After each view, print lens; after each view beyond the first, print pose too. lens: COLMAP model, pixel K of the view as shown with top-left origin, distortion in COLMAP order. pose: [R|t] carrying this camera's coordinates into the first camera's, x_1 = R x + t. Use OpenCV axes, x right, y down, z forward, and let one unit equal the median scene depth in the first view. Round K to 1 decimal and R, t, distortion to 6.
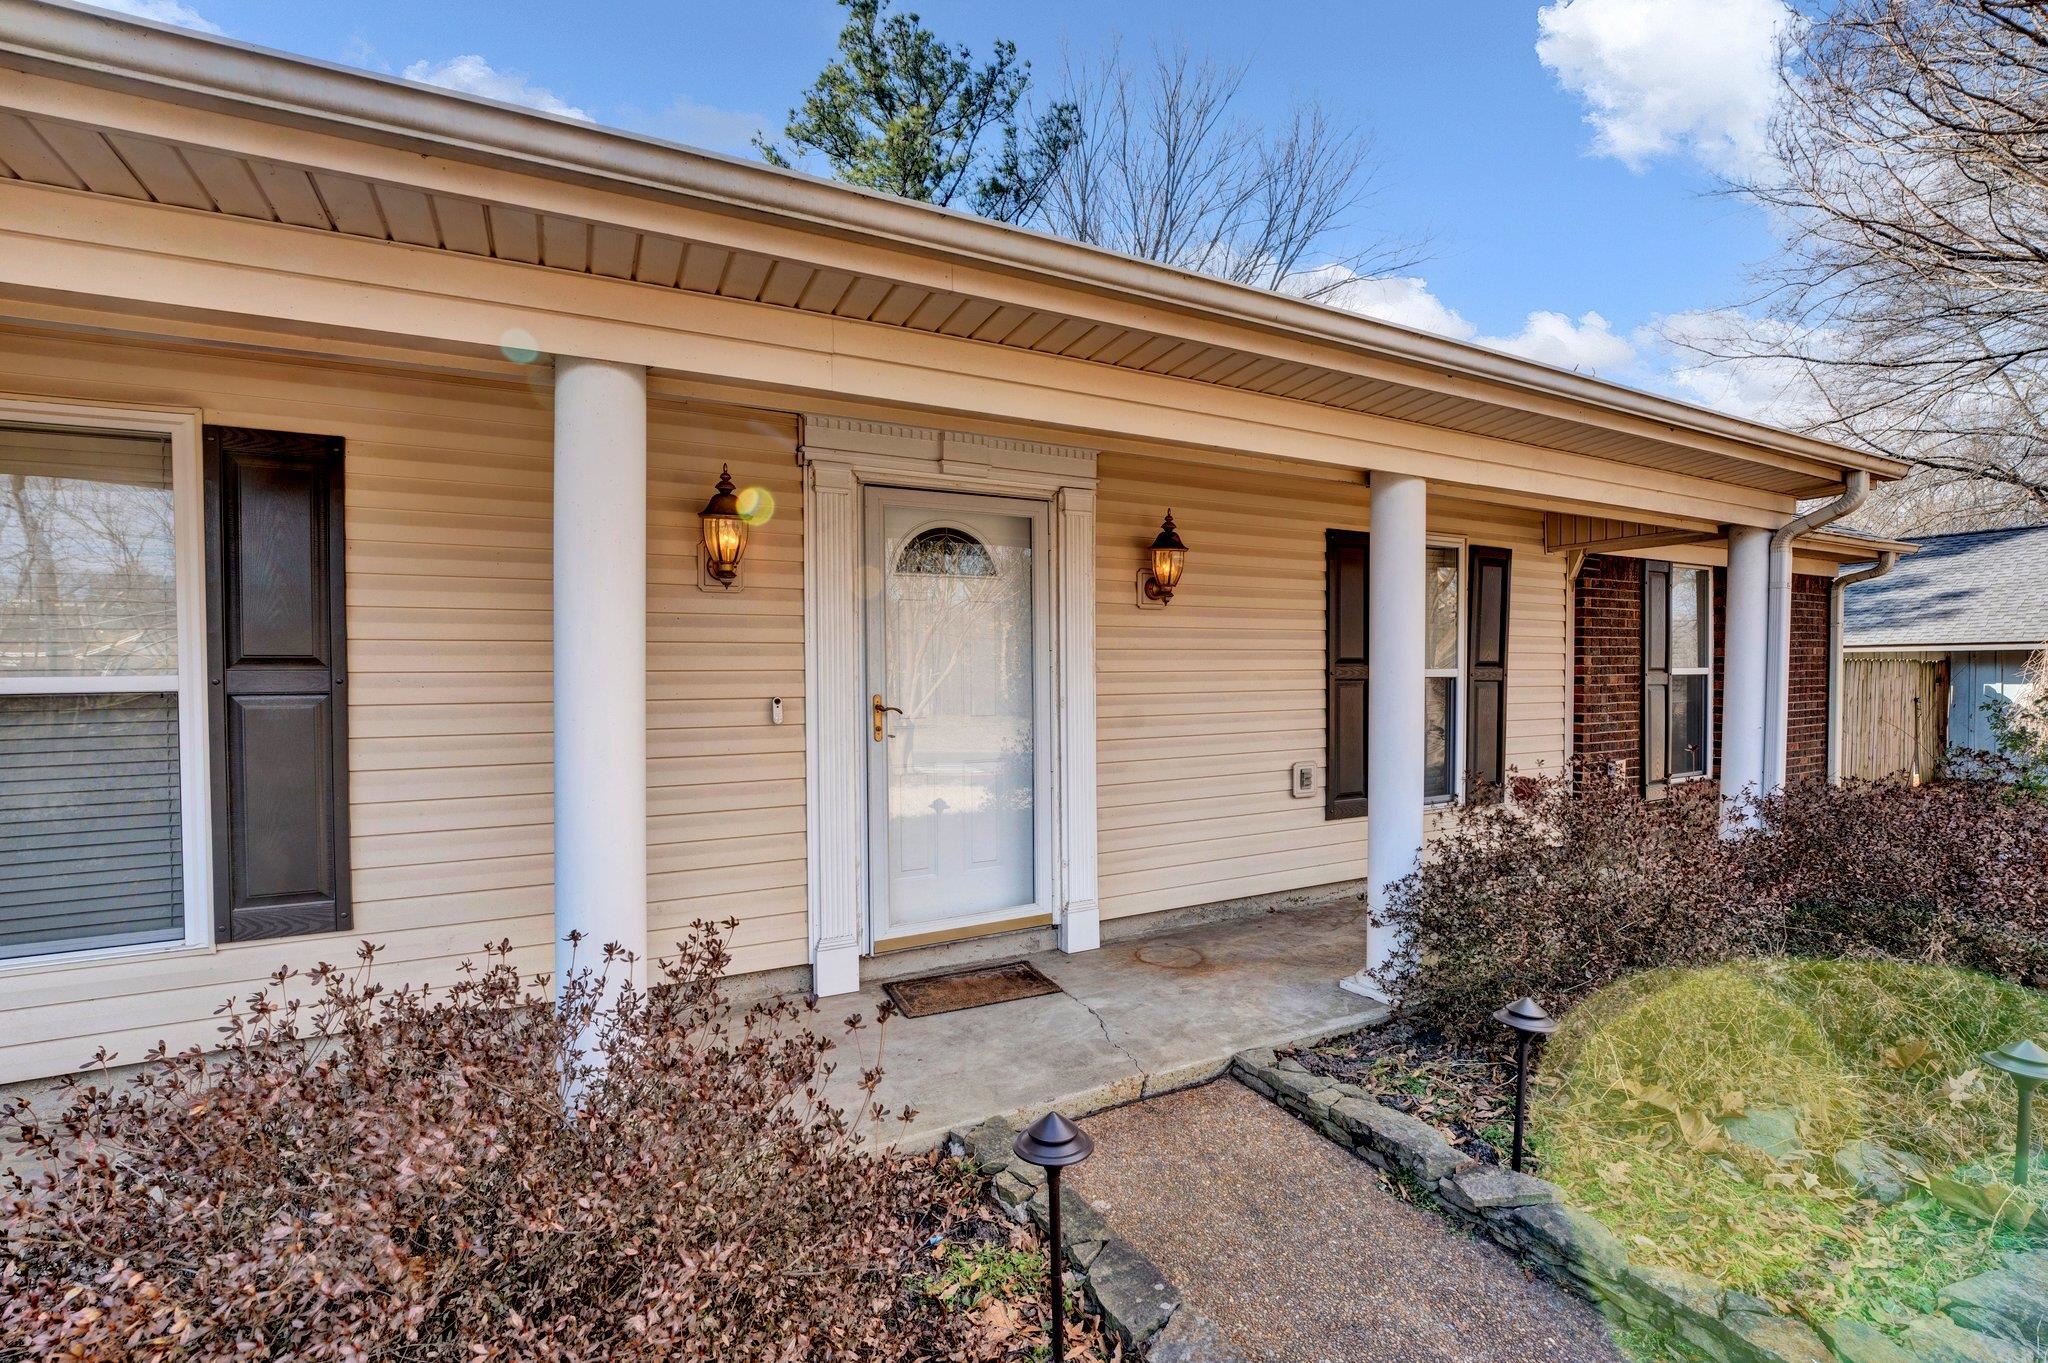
lens RADIAL K [[911.1, 0, 1035.4], [0, 911.1, 676.5], [0, 0, 1]] dist [-0.001292, -0.000127]
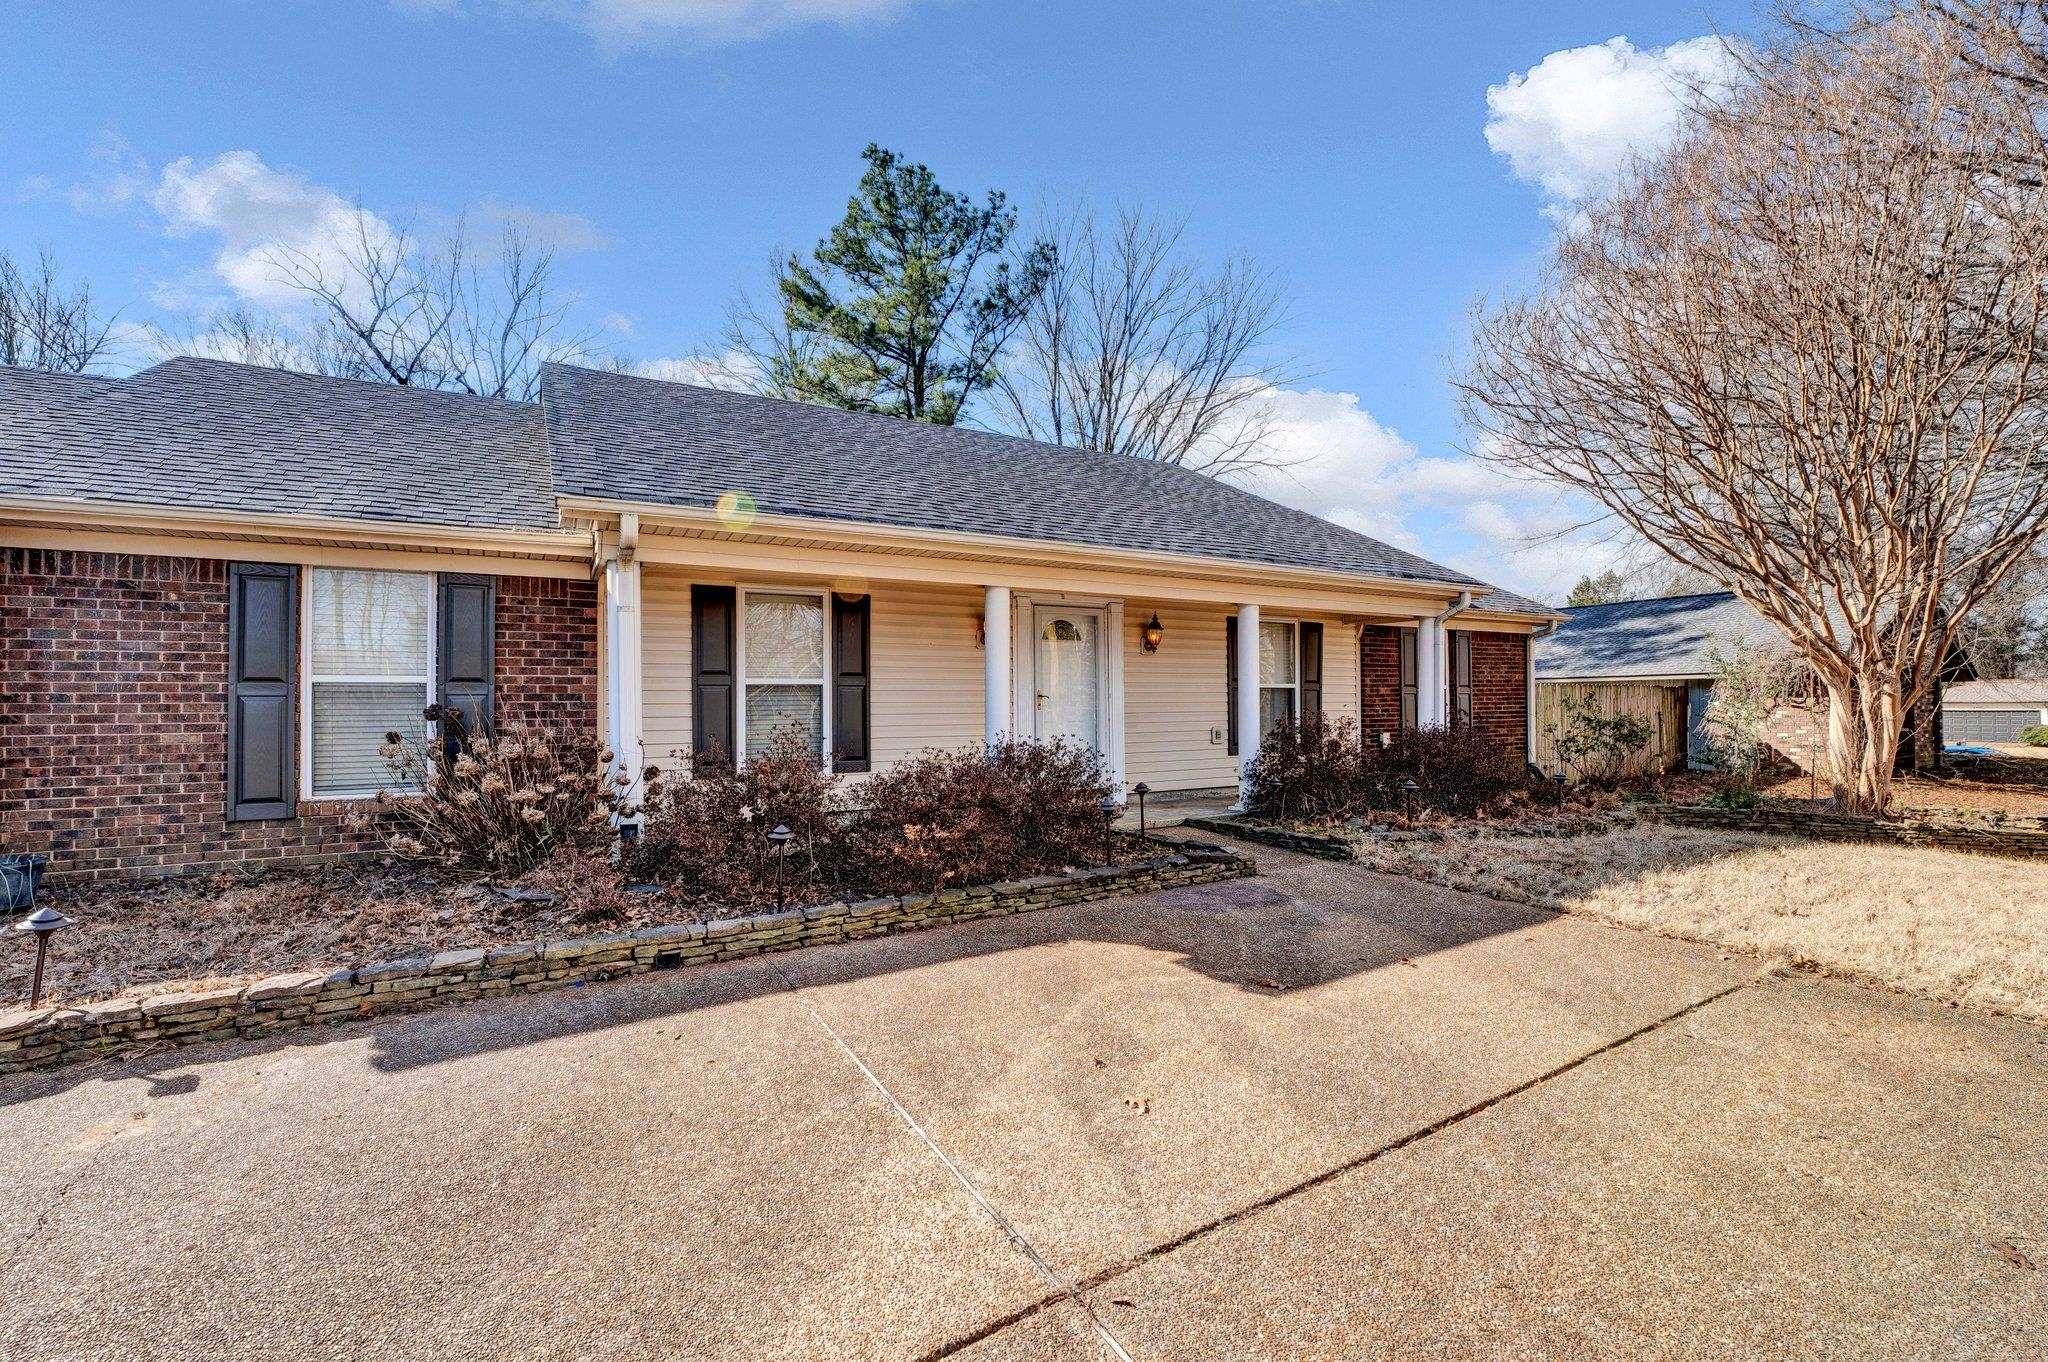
lens RADIAL K [[863.4, 0, 1024.0], [0, 863.4, 681.0], [0, 0, 1]] dist [-0.011156, -0.000093]
pose [[0.999470, -0.000006, 0.032542, -0.037374], [0.000987, 0.999545, -0.030140, 0.008180], [-0.032527, 0.030156, 0.999016, -0.169143]]
